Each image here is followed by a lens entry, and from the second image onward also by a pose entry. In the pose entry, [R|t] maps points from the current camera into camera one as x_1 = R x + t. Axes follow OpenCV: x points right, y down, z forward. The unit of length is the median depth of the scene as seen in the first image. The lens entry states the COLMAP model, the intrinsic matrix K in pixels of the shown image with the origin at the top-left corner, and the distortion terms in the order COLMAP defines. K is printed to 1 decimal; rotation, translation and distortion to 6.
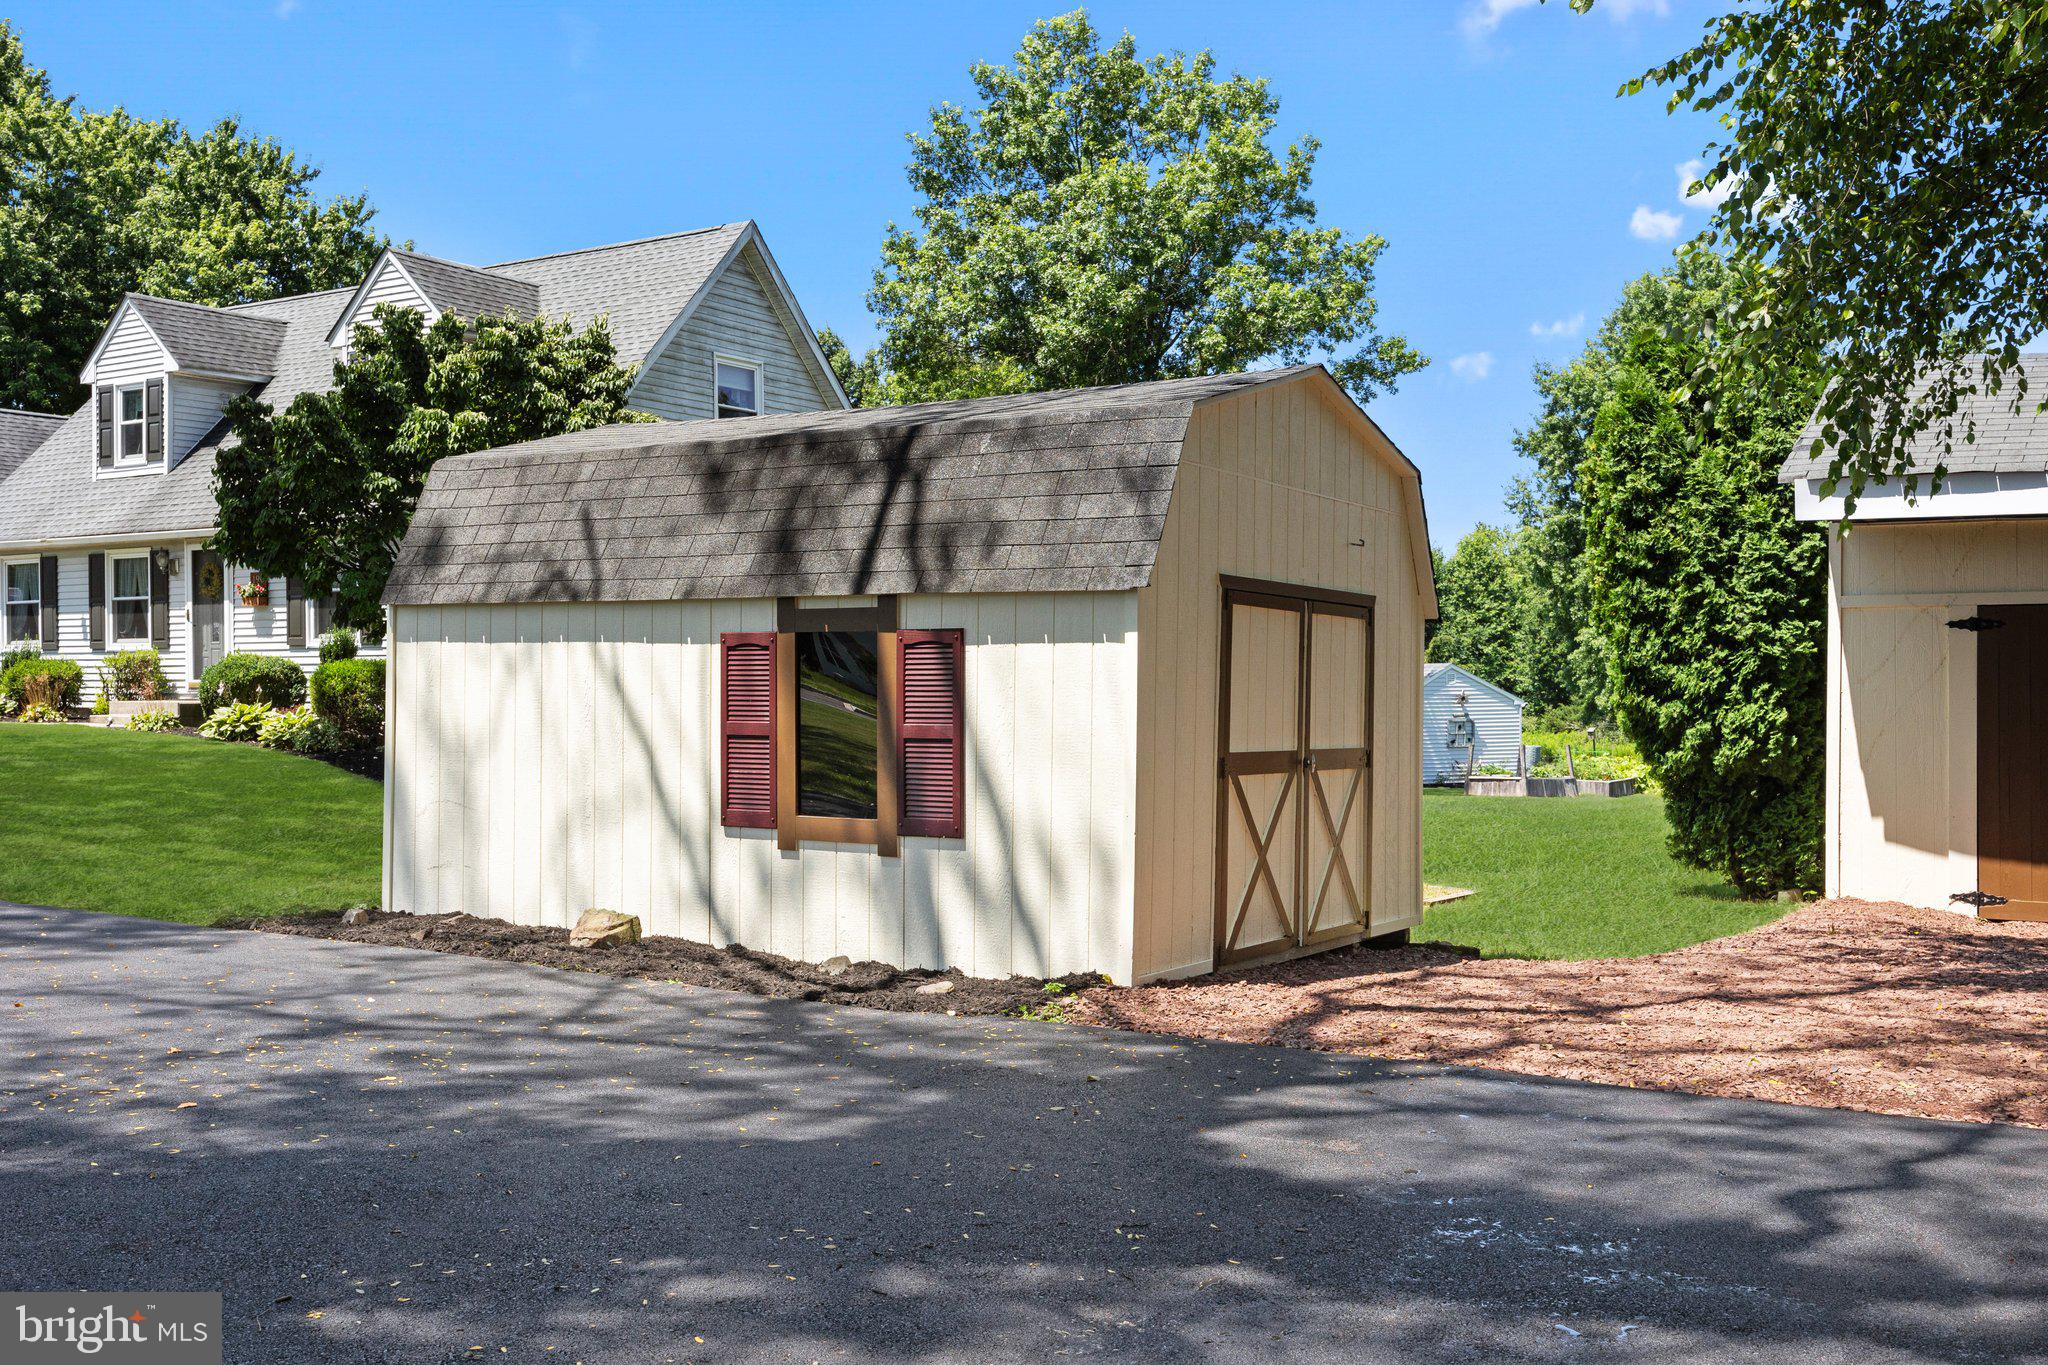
lens RADIAL K [[1983.1, 0, 1024.0], [0, 1983.1, 682.5], [0, 0, 1]] dist [0.001518, -0.004117]
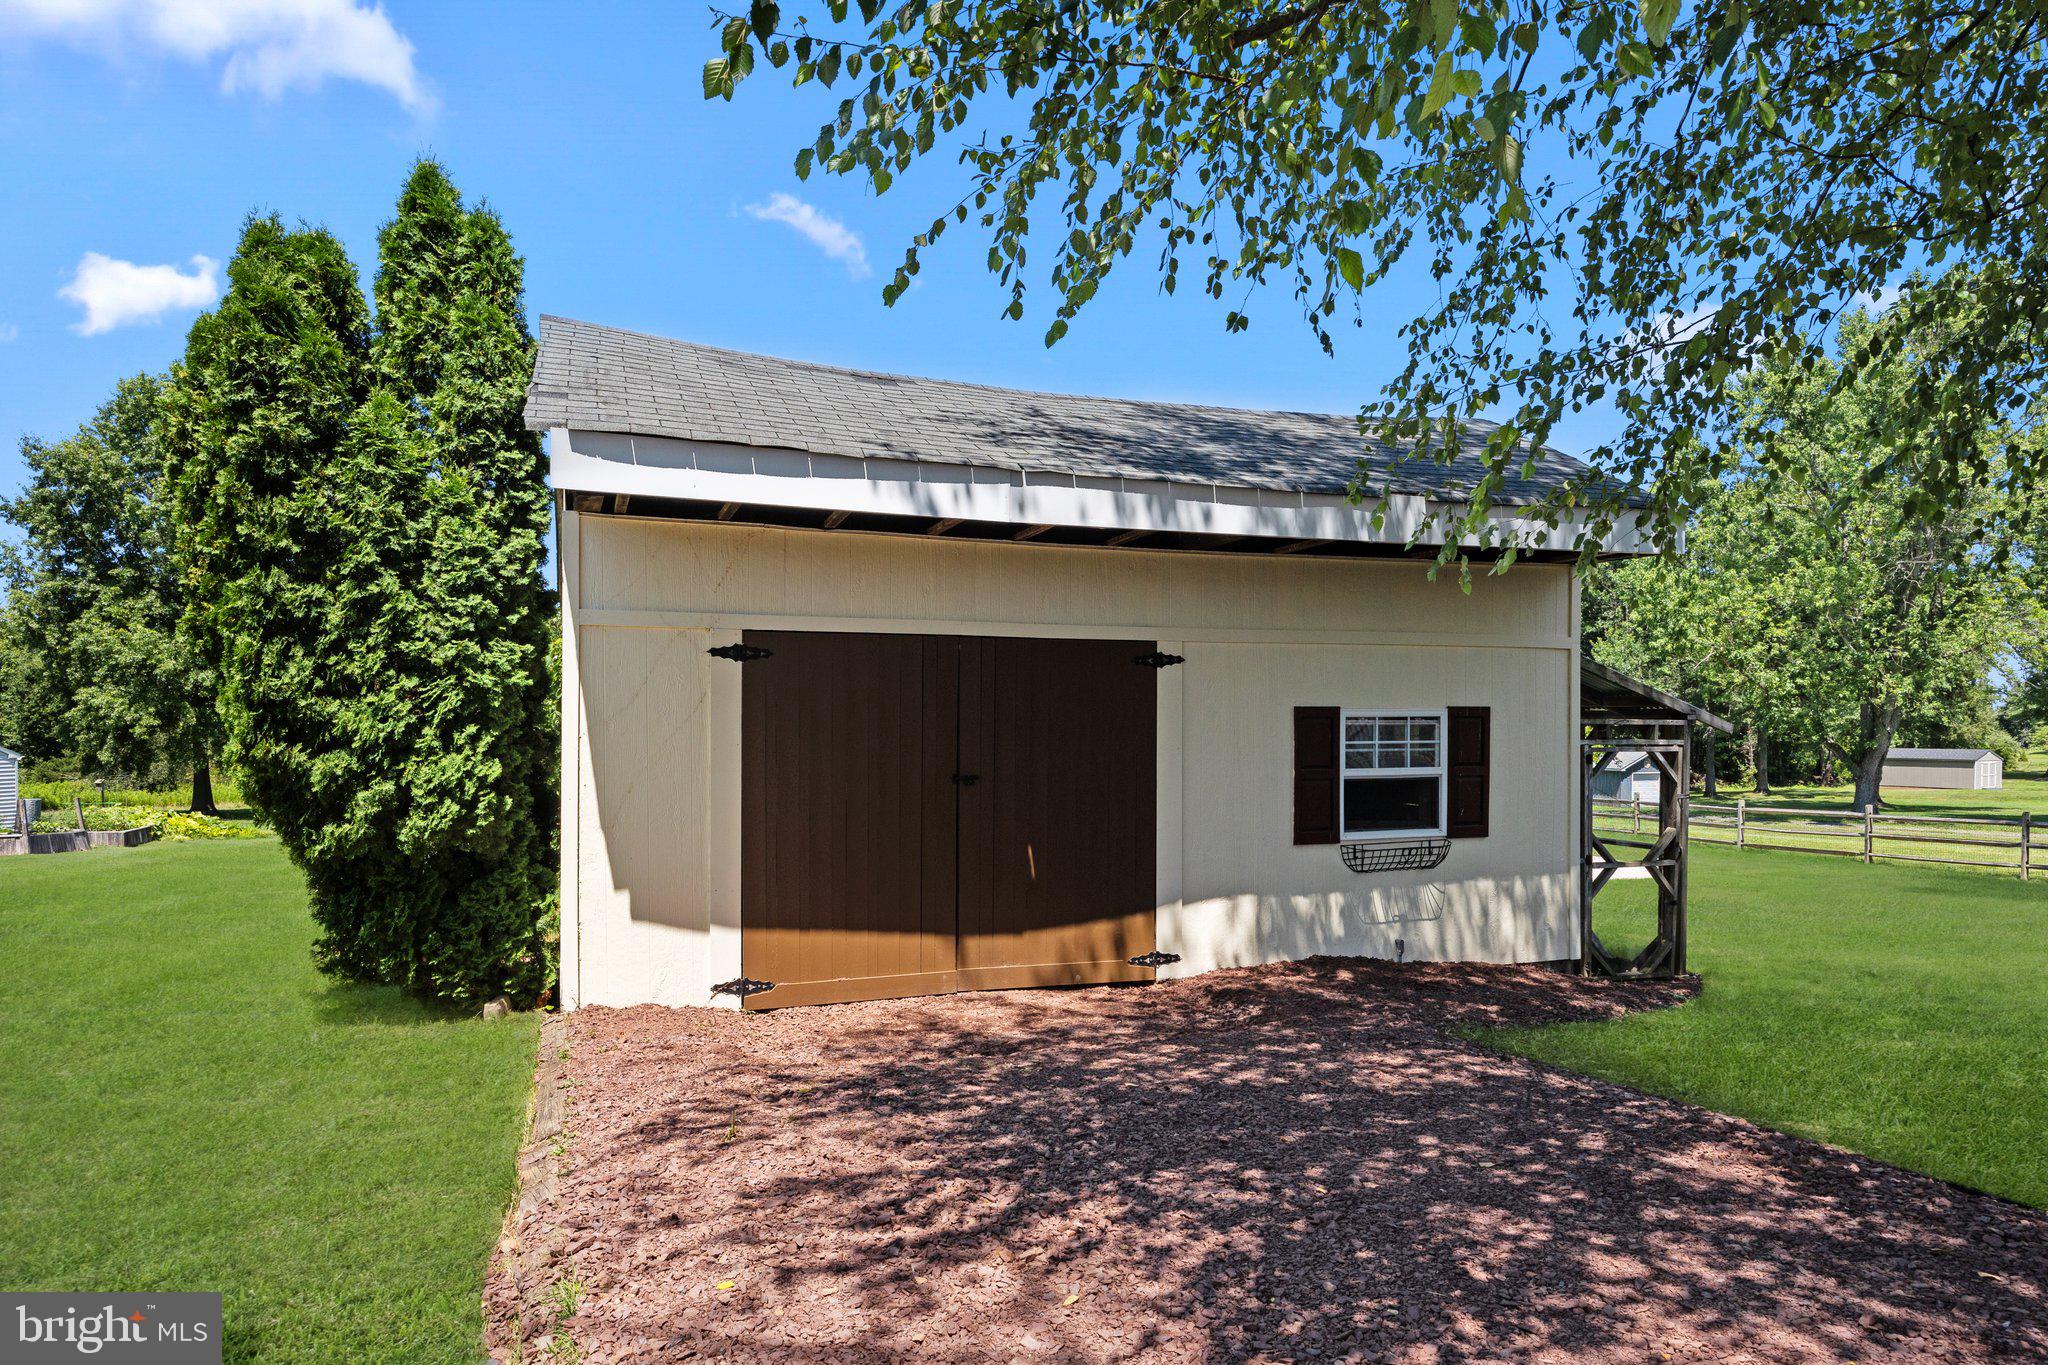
lens RADIAL K [[1295.0, 0, 1024.1], [0, 1295.0, 764.5], [0, 0, 1]] dist [-0.005473, 0.001945]
pose [[0.609687, -0.018024, 0.792437, 0.118768], [0.002507, 0.999780, 0.020811, 0.005291], [-0.792638, -0.010702, 0.609599, 0.539209]]
